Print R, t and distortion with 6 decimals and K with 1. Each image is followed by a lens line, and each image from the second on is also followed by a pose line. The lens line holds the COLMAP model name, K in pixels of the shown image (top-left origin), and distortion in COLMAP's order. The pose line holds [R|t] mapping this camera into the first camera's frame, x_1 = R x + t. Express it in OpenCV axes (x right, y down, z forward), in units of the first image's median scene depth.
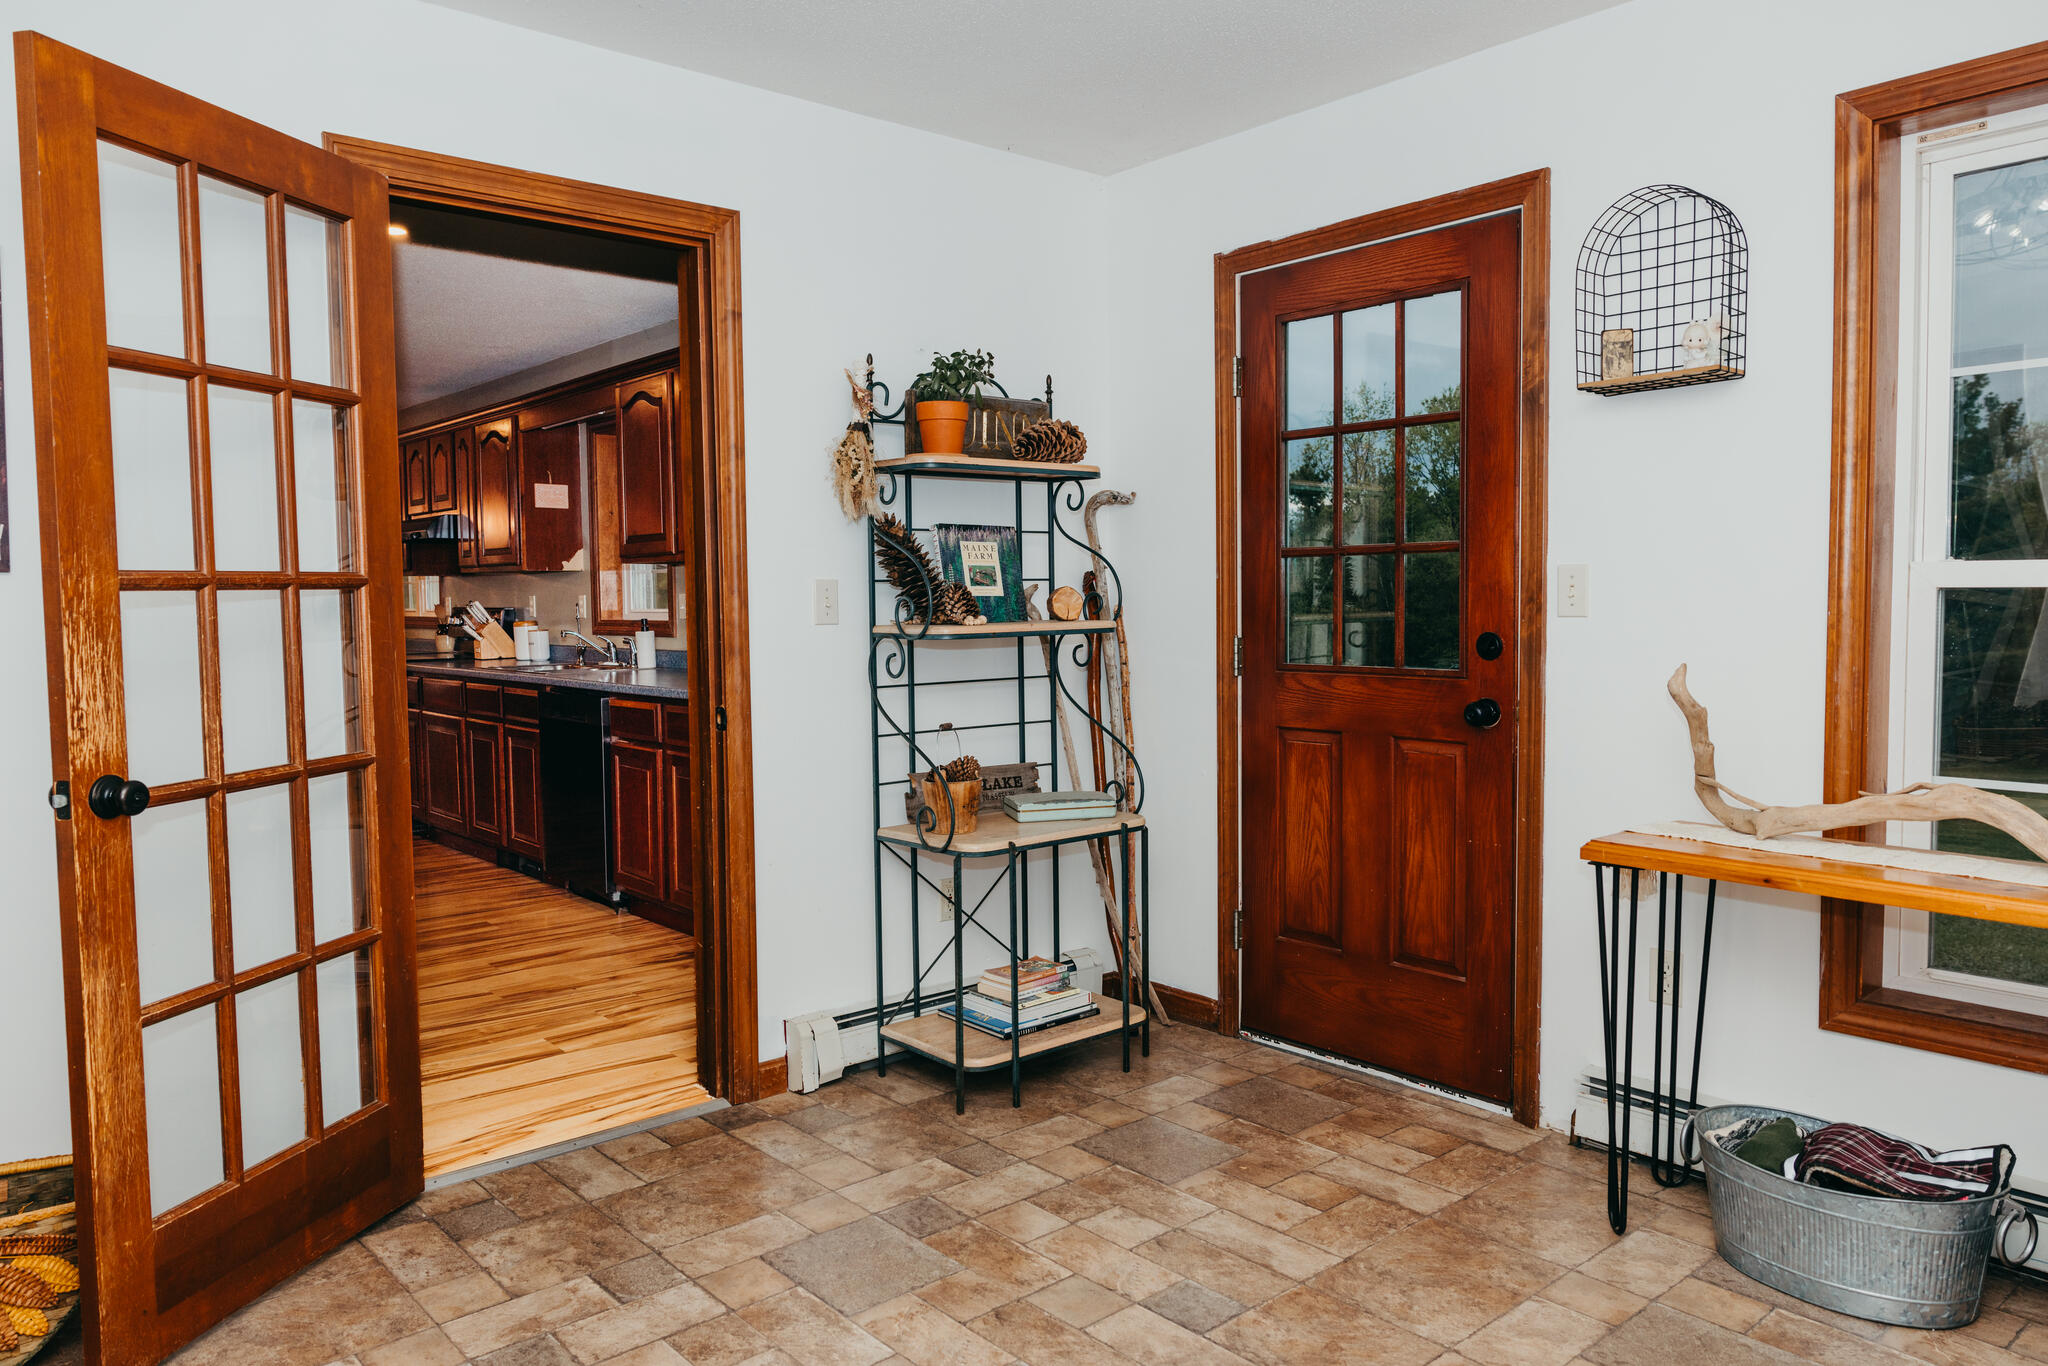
lens RADIAL K [[1403.3, 0, 1024.0], [0, 1403.3, 683.0], [0, 0, 1]] dist [-0.002510, 0.026364]
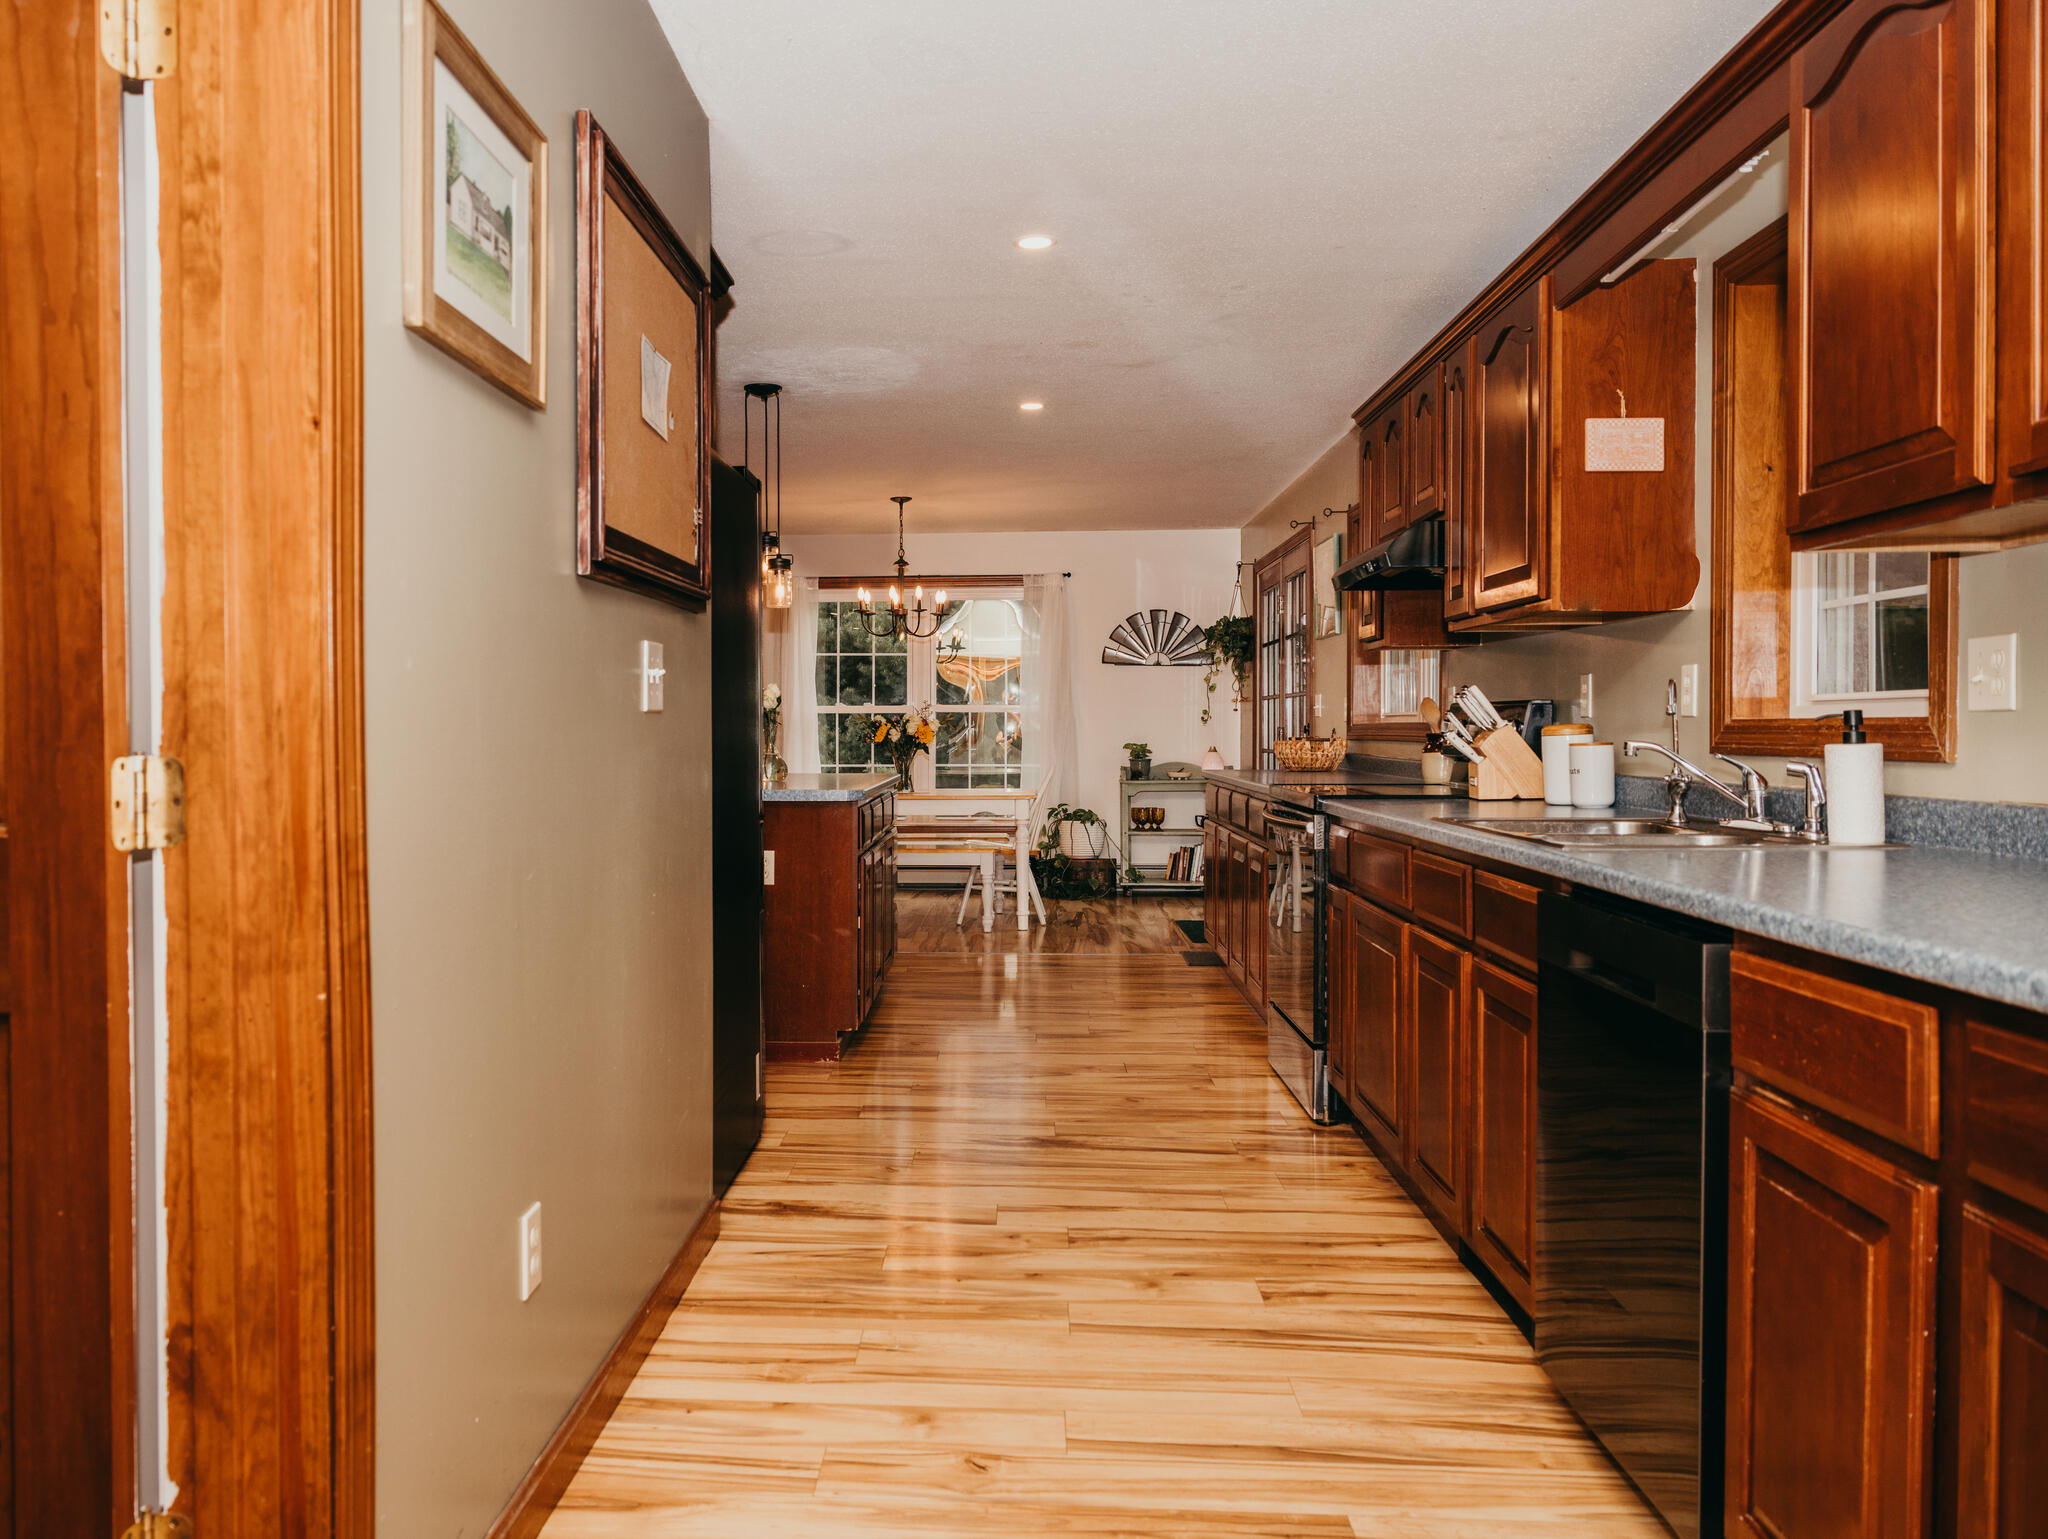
lens RADIAL K [[1363.6, 0, 1024.0], [0, 1363.6, 769.5], [0, 0, 1]] dist [0.000636, 0.000231]
pose [[0.703674, 0.025064, -0.710081, -0.158602], [-0.047258, 0.998816, -0.011576, -0.015102], [0.708950, 0.041703, 0.704025, 0.557658]]
